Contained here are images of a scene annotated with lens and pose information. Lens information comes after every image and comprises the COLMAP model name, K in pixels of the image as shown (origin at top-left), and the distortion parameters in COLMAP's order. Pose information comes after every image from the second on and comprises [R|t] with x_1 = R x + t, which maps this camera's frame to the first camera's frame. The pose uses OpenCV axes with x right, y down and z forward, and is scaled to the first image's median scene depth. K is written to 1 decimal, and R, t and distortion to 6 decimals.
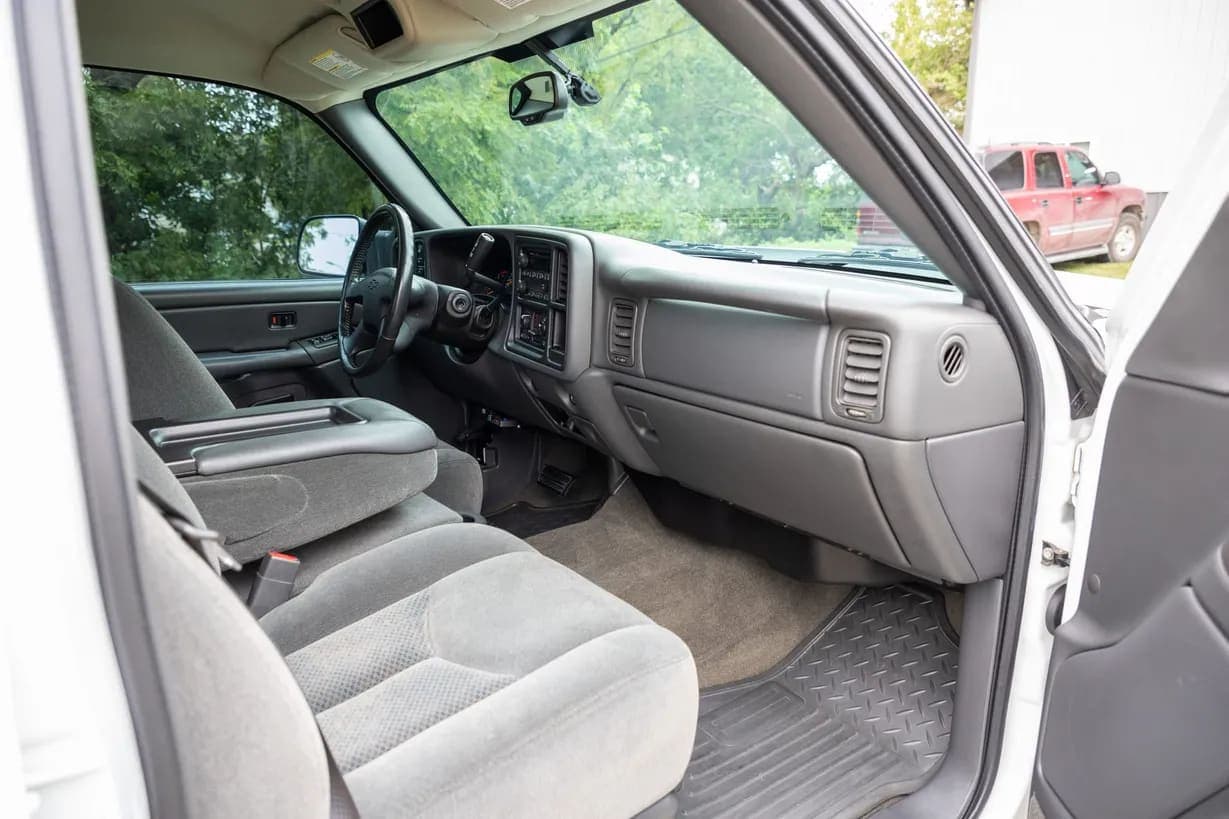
lens RADIAL K [[857.1, 0, 619.2], [0, 857.1, 412.4], [0, 0, 1]] dist [-0.040412, 0.011748]
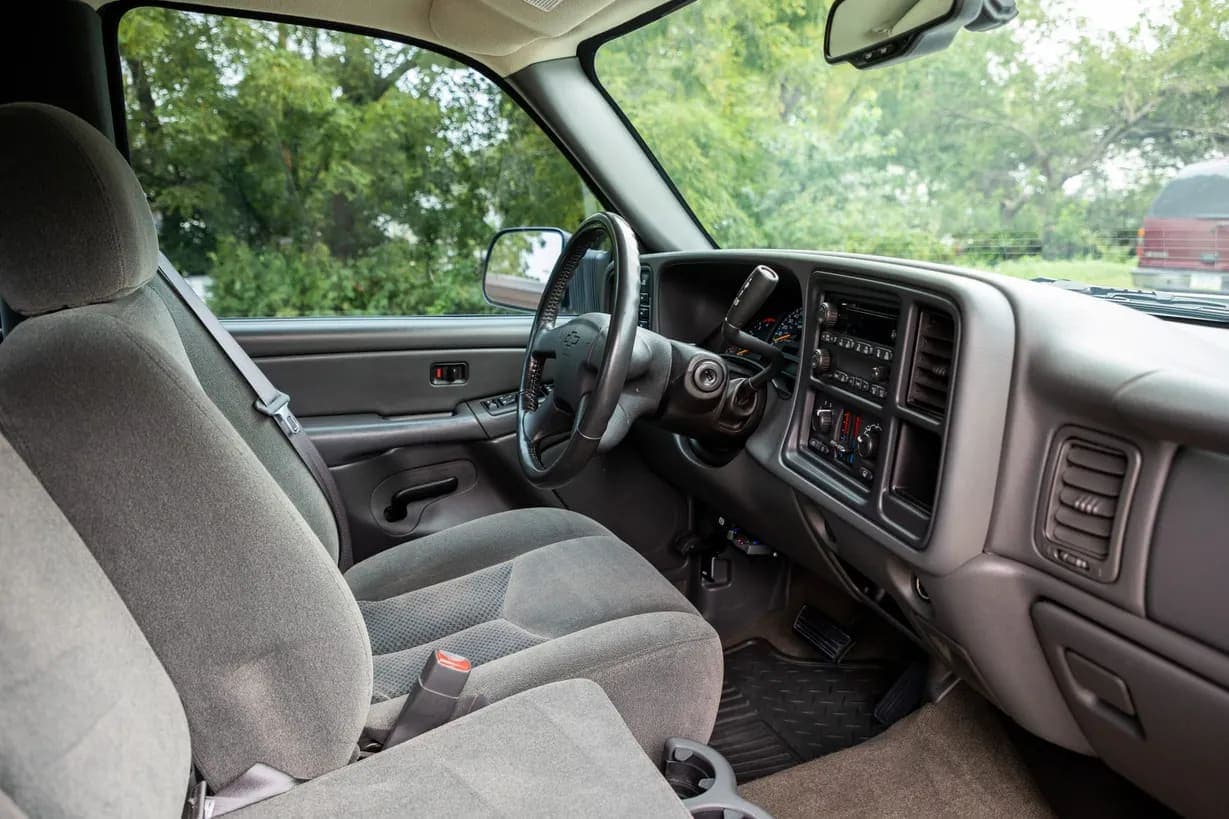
lens RADIAL K [[857.1, 0, 606.4], [0, 857.1, 407.6], [0, 0, 1]] dist [-0.040412, 0.011748]
pose [[0.967237, 0.062459, -0.246074, -0.088733], [-0.067226, 0.997677, -0.011010, -0.080415], [0.244815, 0.027192, 0.969189, 0.334687]]
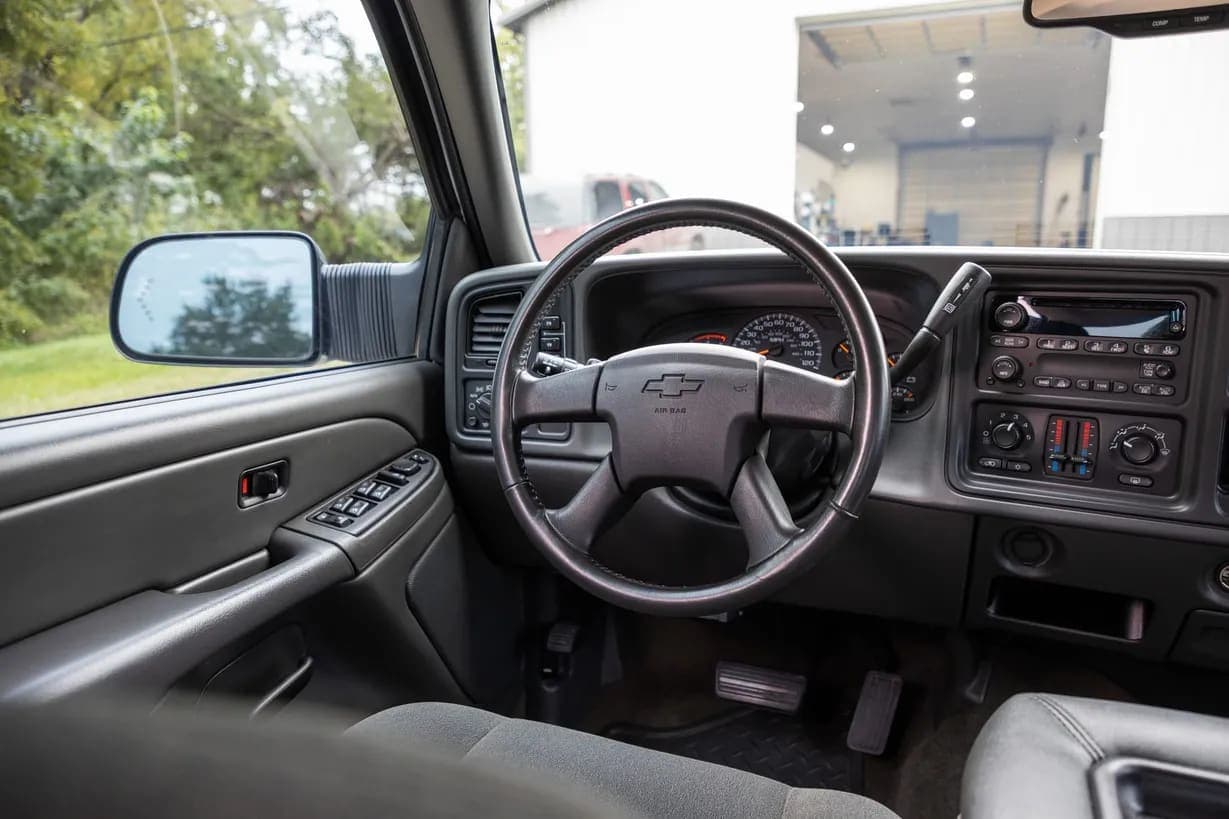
lens RADIAL K [[869.9, 0, 619.7], [0, 869.9, 415.5], [0, 0, 1]] dist [-0.031947, 0.026602]
pose [[0.849380, -0.097080, 0.518776, -0.462319], [0.114217, 0.993455, -0.001096, -0.118829], [-0.515274, 0.060184, 0.854910, 0.560516]]
